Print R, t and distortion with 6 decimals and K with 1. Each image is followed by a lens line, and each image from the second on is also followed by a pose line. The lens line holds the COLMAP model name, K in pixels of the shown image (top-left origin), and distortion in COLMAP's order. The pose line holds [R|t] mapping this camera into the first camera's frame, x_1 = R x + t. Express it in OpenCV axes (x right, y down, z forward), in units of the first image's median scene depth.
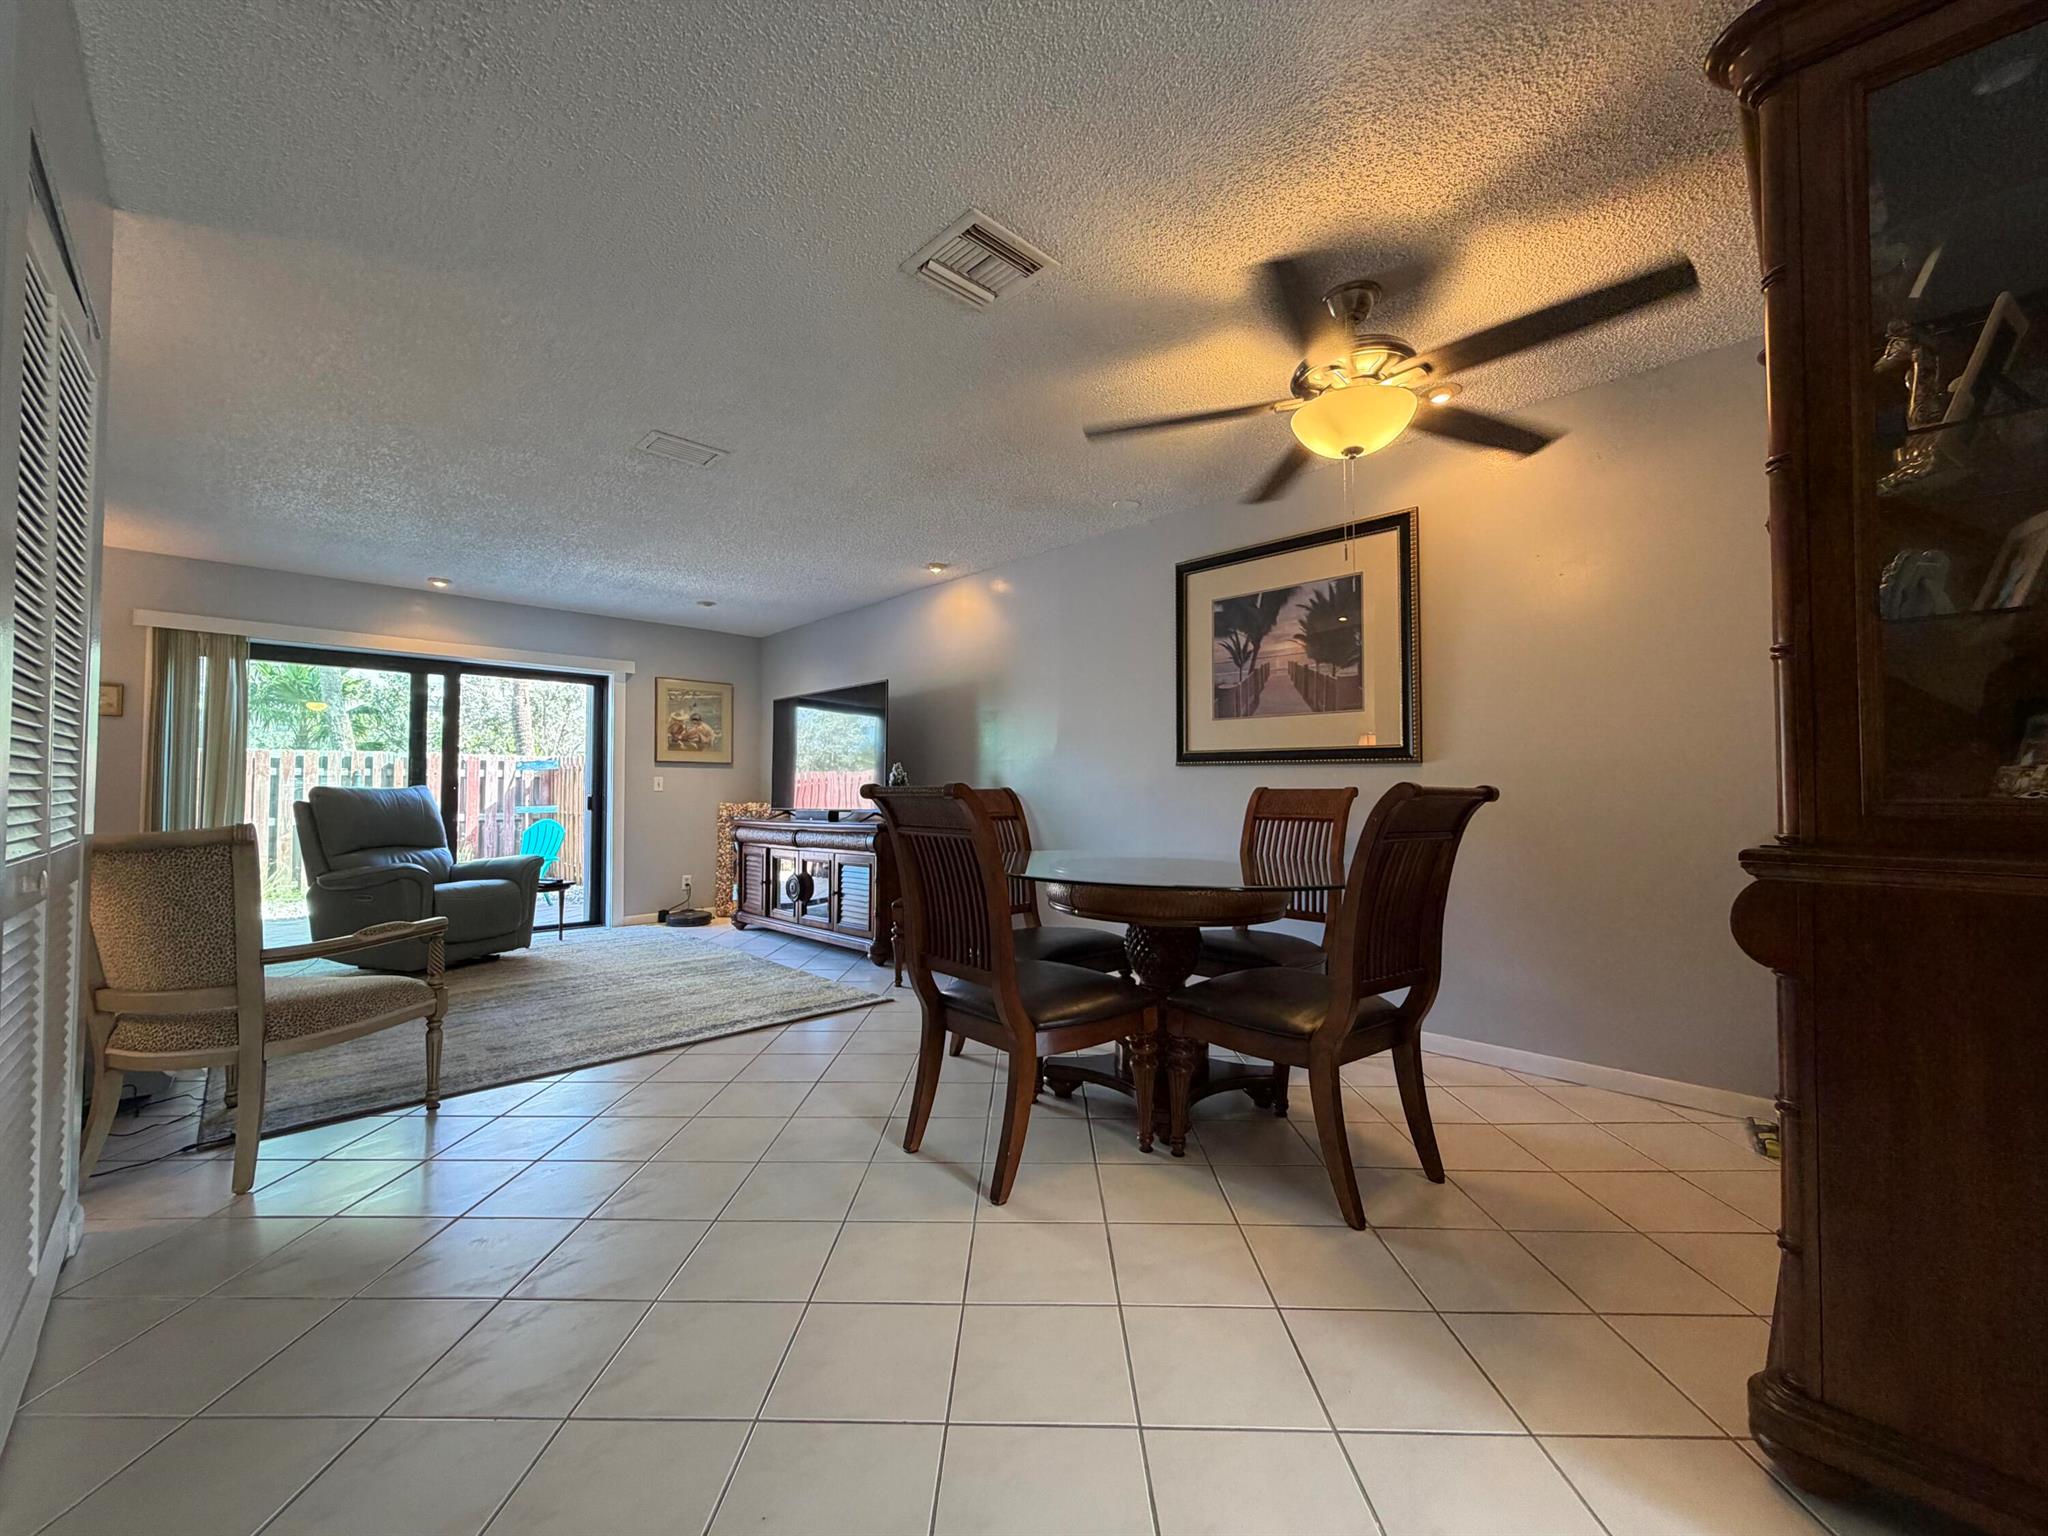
lens RADIAL K [[821.1, 0, 1020.7], [0, 821.1, 769.9], [0, 0, 1]] dist [0.003592, 0.000659]
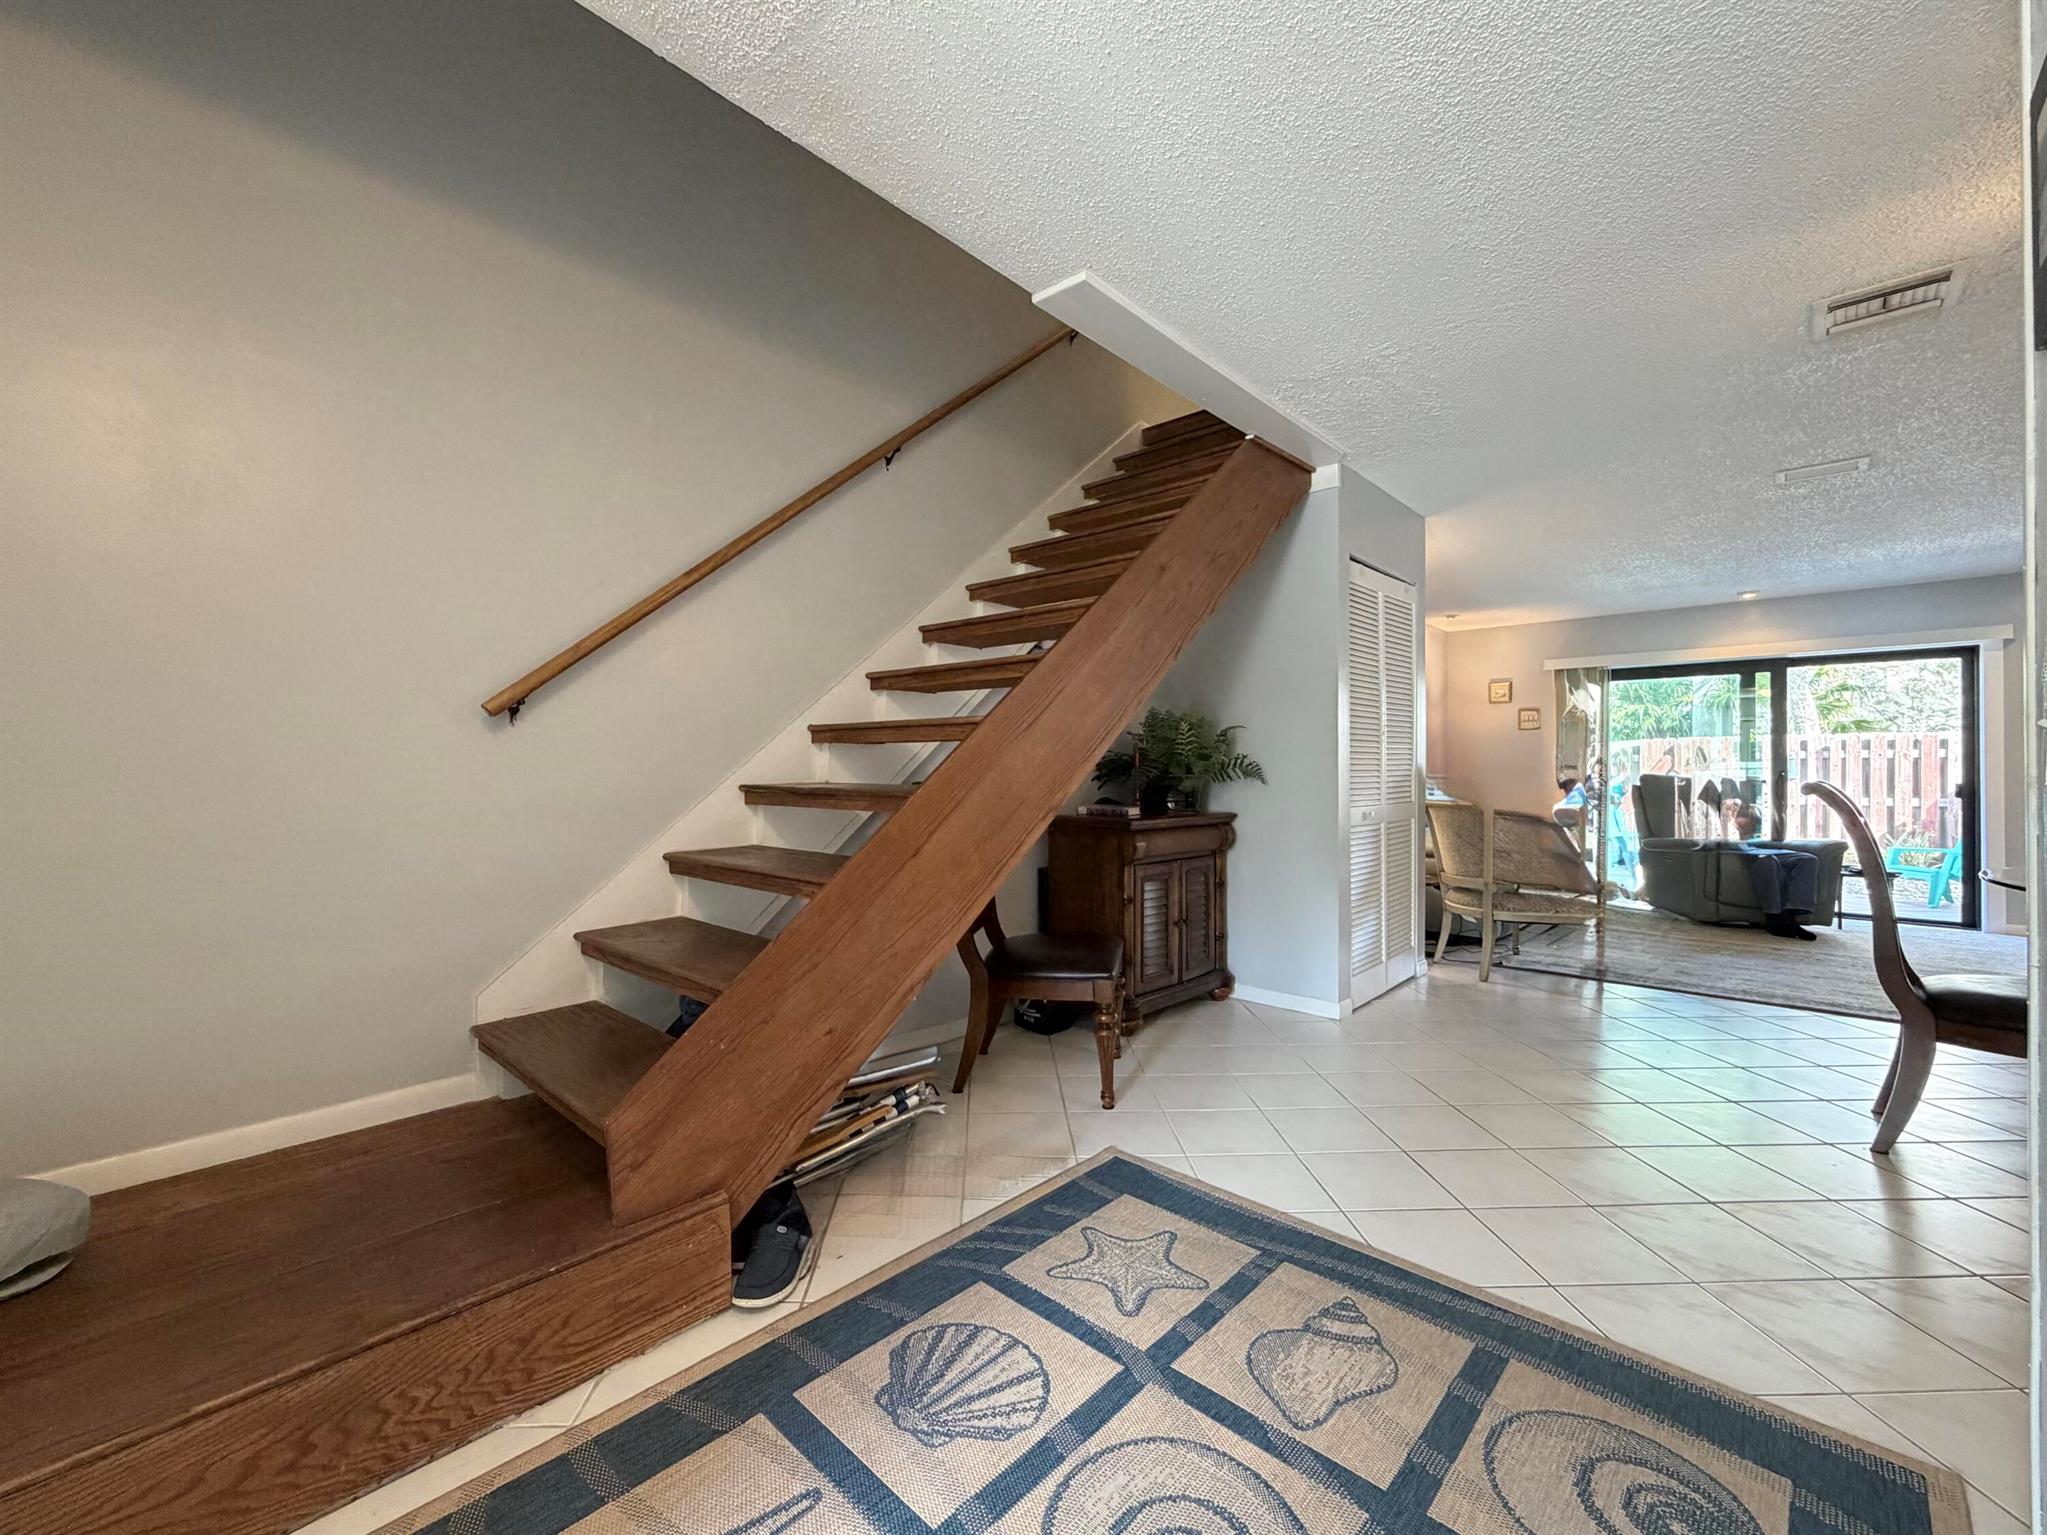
lens RADIAL K [[820.7, 0, 1031.3], [0, 820.7, 772.1], [0, 0, 1]] dist [0.003592, 0.000659]
pose [[0.073614, 0.001796, -0.997285, 0.326414], [0.025853, 0.999659, 0.003709, -0.009955], [0.996952, -0.026056, 0.073542, -0.074959]]
